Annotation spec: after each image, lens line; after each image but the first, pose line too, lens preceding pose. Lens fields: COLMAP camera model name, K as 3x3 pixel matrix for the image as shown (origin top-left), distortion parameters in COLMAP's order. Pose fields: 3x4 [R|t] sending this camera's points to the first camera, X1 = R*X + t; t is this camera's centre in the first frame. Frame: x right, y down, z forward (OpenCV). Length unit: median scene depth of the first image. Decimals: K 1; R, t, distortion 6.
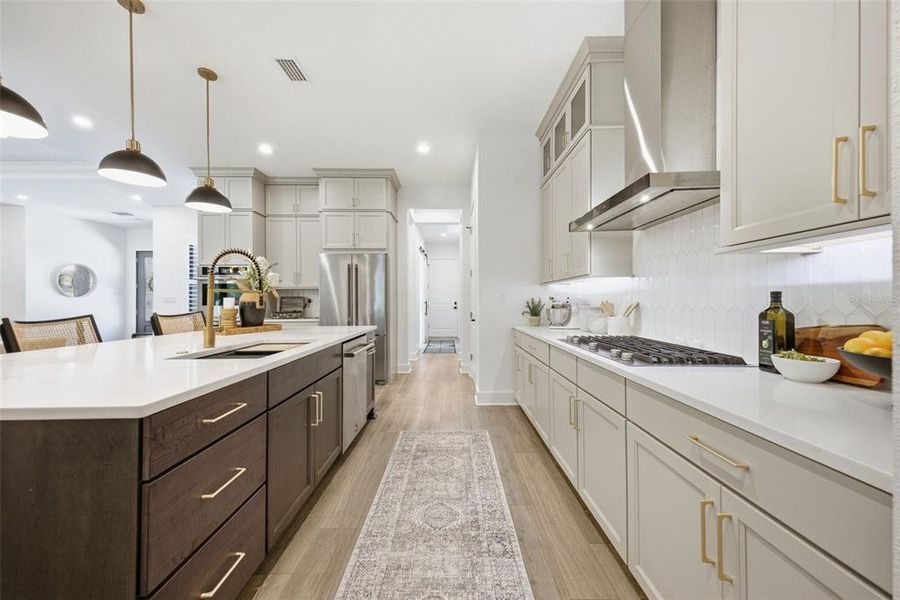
lens RADIAL K [[329.6, 0, 452.3], [0, 329.6, 298.2], [0, 0, 1]] dist [0.017101, -0.000182]
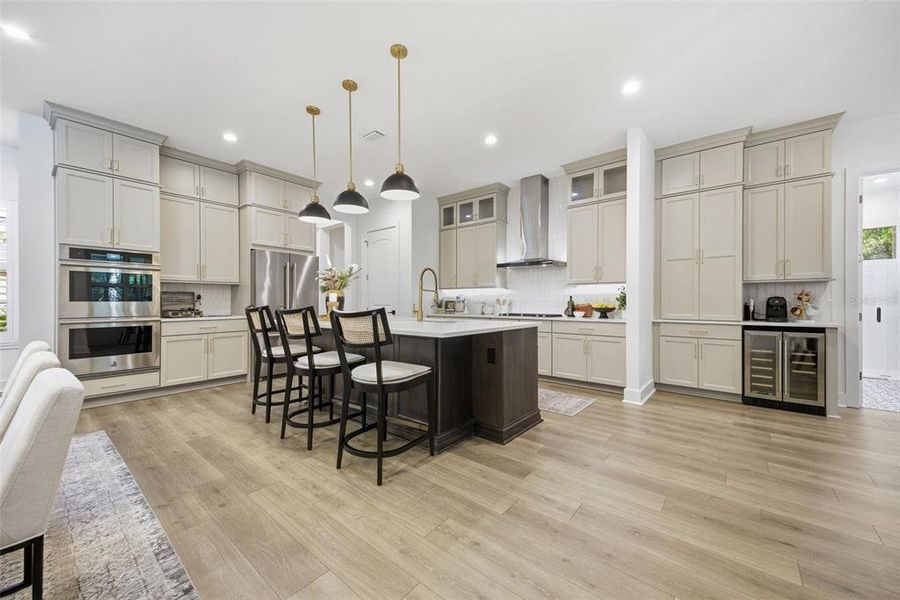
lens RADIAL K [[345.3, 0, 462.4], [0, 345.3, 302.6], [0, 0, 1]] dist [0.018663, 0.000035]
pose [[0.615791, 0.002893, 0.787904, -1.571187], [-0.008407, 0.999960, 0.002899, 0.029715], [-0.787865, -0.008409, 0.615791, -0.249856]]
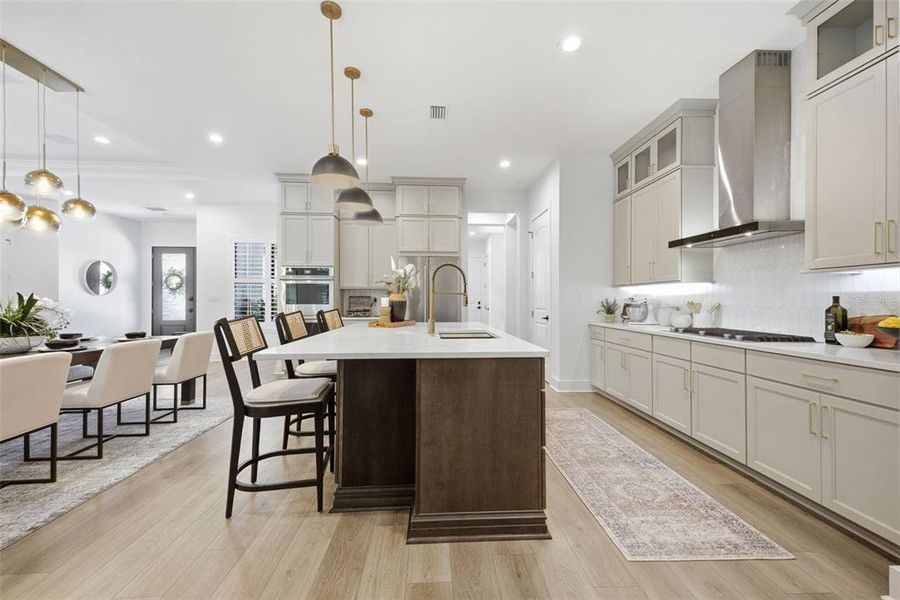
lens RADIAL K [[377.8, 0, 449.2], [0, 377.8, 297.7], [0, 0, 1]] dist [0.035204, -0.008315]
pose [[0.998498, 0.003888, 0.054653, -0.569781], [-0.003937, 0.999992, 0.000790, -0.003420], [-0.054649, -0.001004, 0.998505, -0.441178]]
